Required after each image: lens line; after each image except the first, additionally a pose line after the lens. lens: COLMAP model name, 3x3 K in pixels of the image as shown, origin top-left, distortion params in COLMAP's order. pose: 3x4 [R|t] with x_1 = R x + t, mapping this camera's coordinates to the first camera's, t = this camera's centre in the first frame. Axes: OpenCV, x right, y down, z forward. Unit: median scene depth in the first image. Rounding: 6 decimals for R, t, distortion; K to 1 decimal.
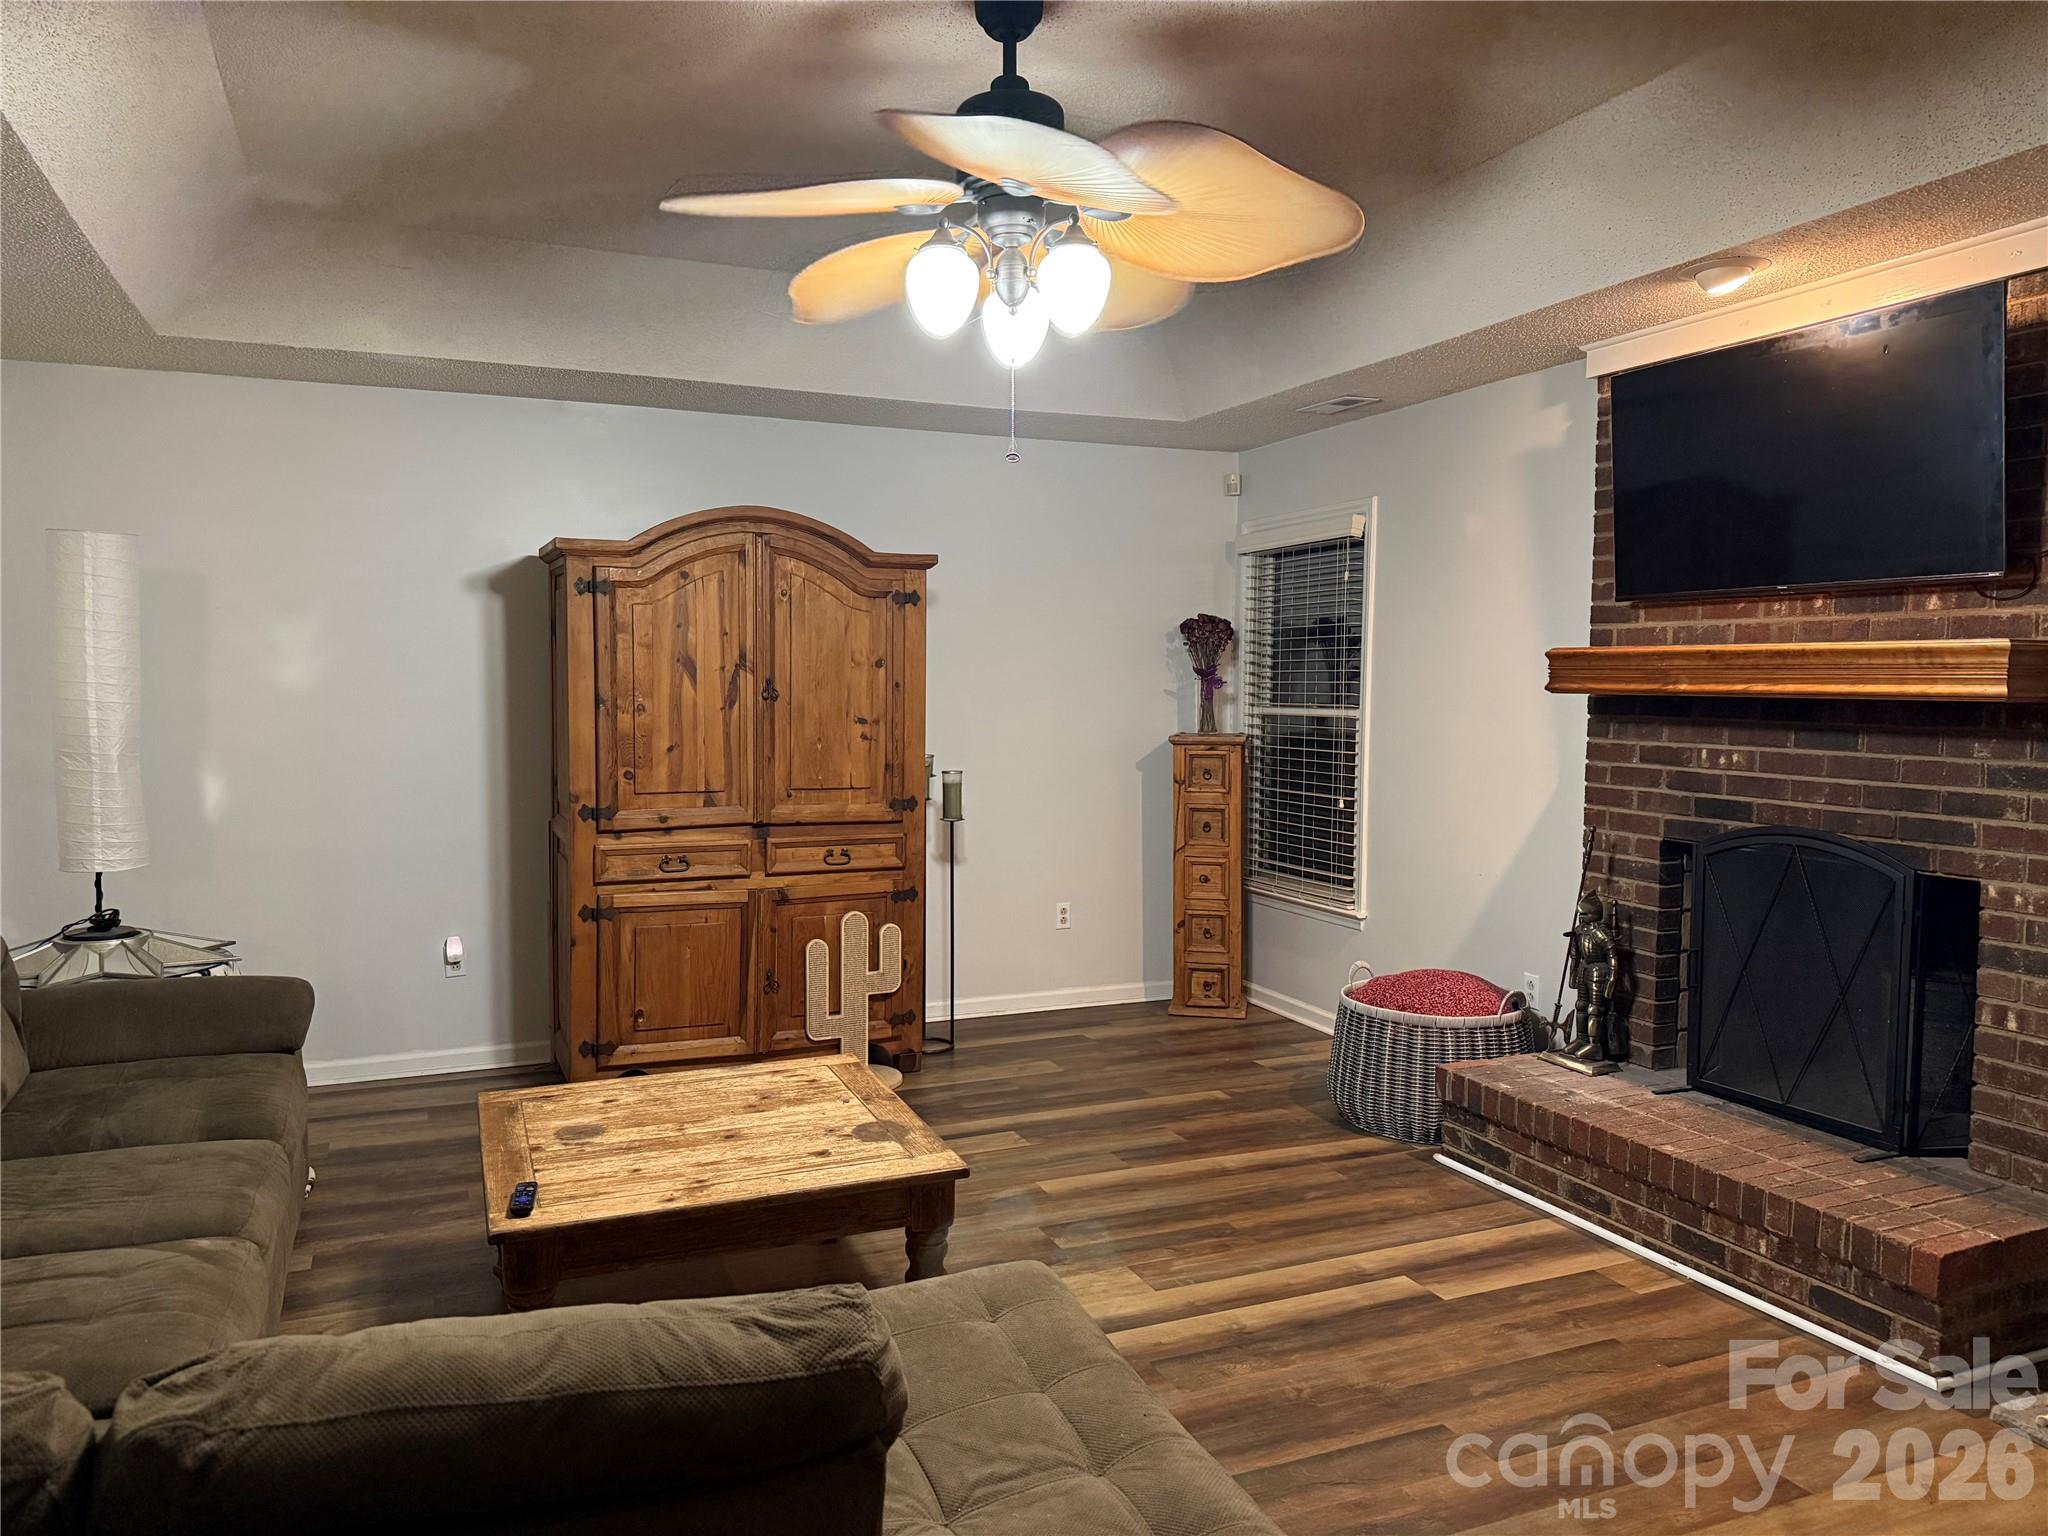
lens RADIAL K [[1433.9, 0, 1014.3], [0, 1433.9, 768.3], [0, 0, 1]] dist [0.054430, -0.039465]
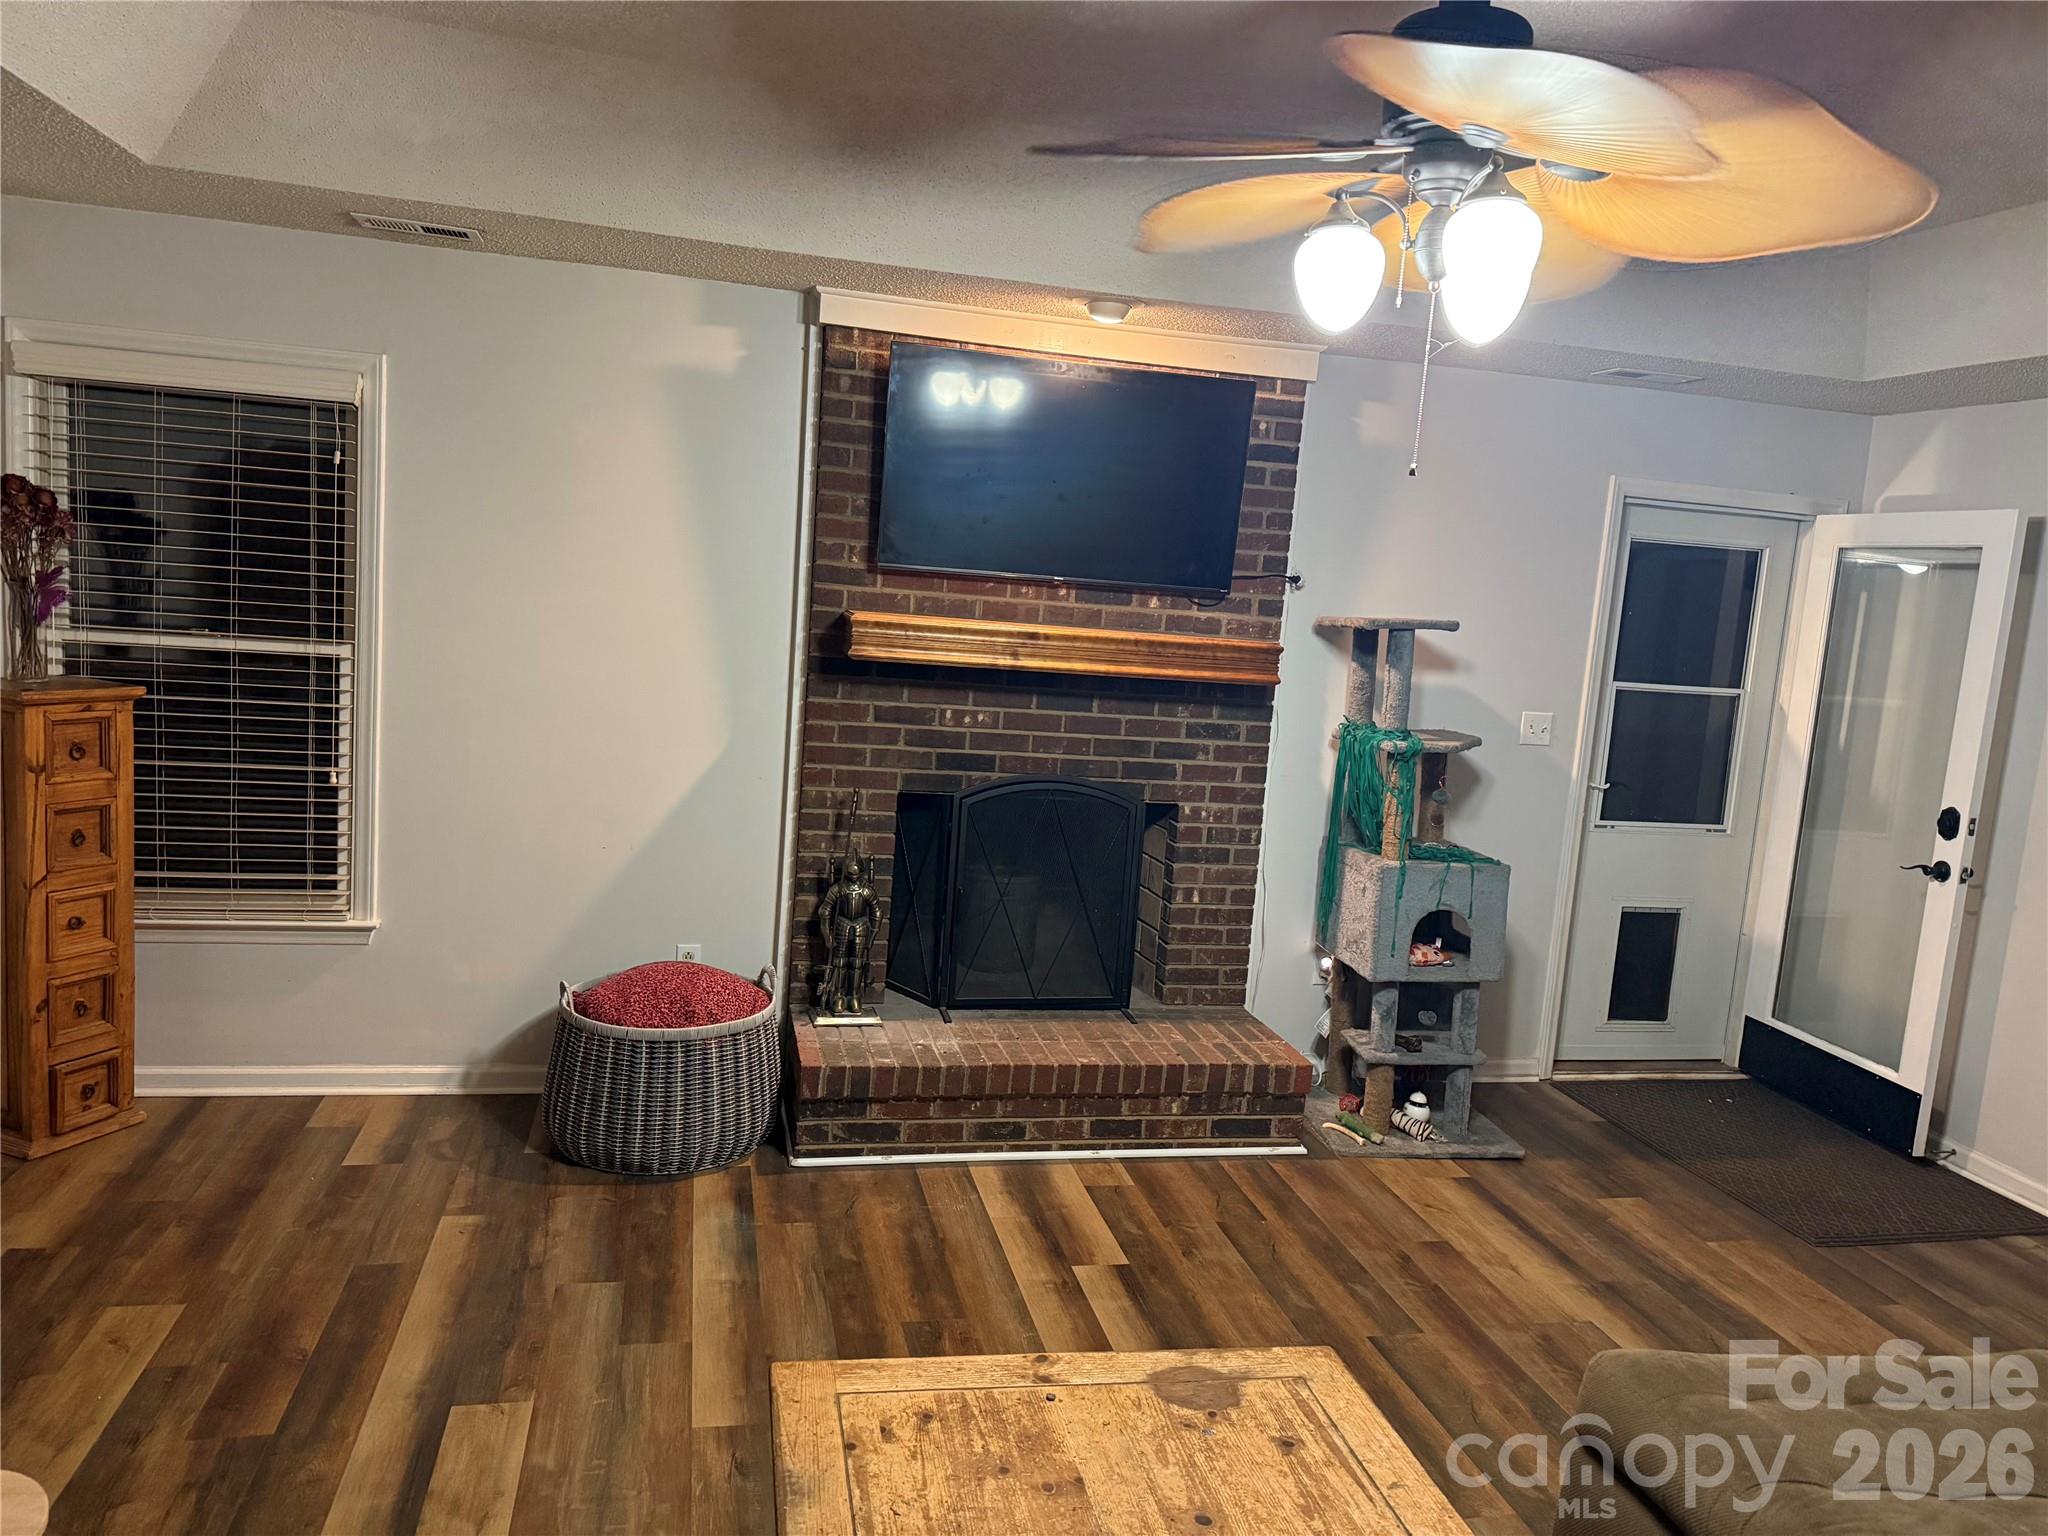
lens RADIAL K [[1433.9, 0, 1039.0], [0, 1433.9, 751.1], [0, 0, 1]] dist [0.054430, -0.039465]
pose [[0.170655, -0.108984, 0.979285, -0.641073], [-0.013882, 0.993500, 0.112985, -0.115035], [-0.985233, -0.032876, 0.168033, 0.802920]]
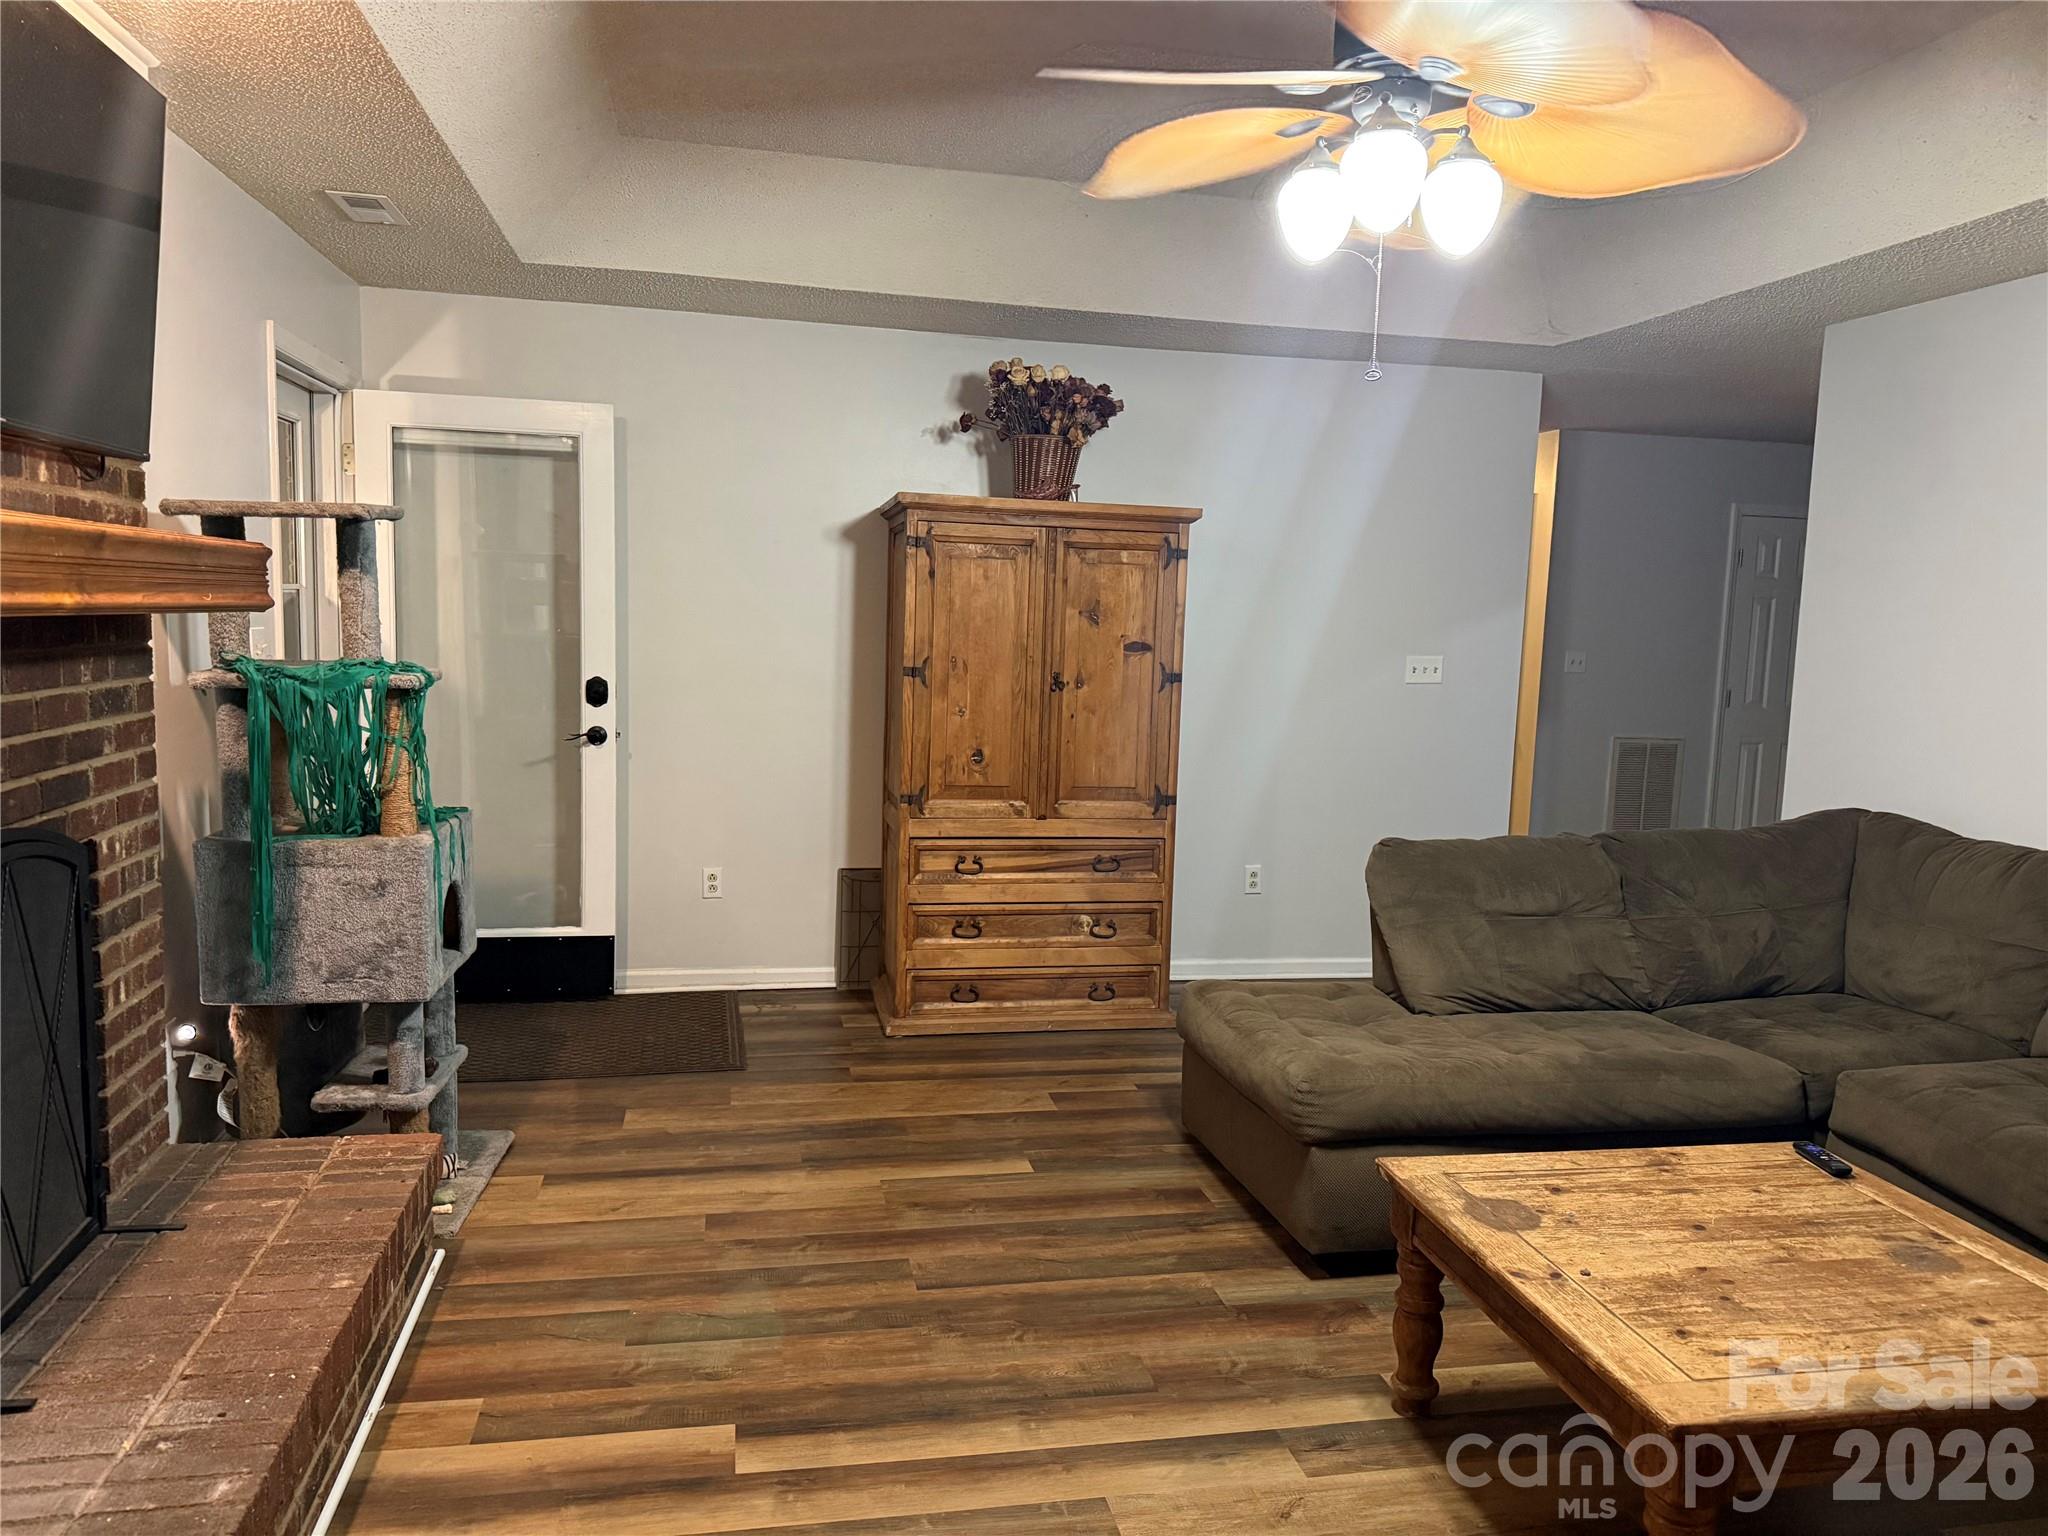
lens RADIAL K [[1433.9, 0, 1031.9], [0, 1433.9, 780.4], [0, 0, 1]] dist [0.054430, -0.039465]
pose [[-0.979454, -0.058769, 0.192914, 0.015995], [-0.023910, 0.983691, 0.178272, -0.094605], [-0.200245, 0.169997, -0.964885, 1.472224]]
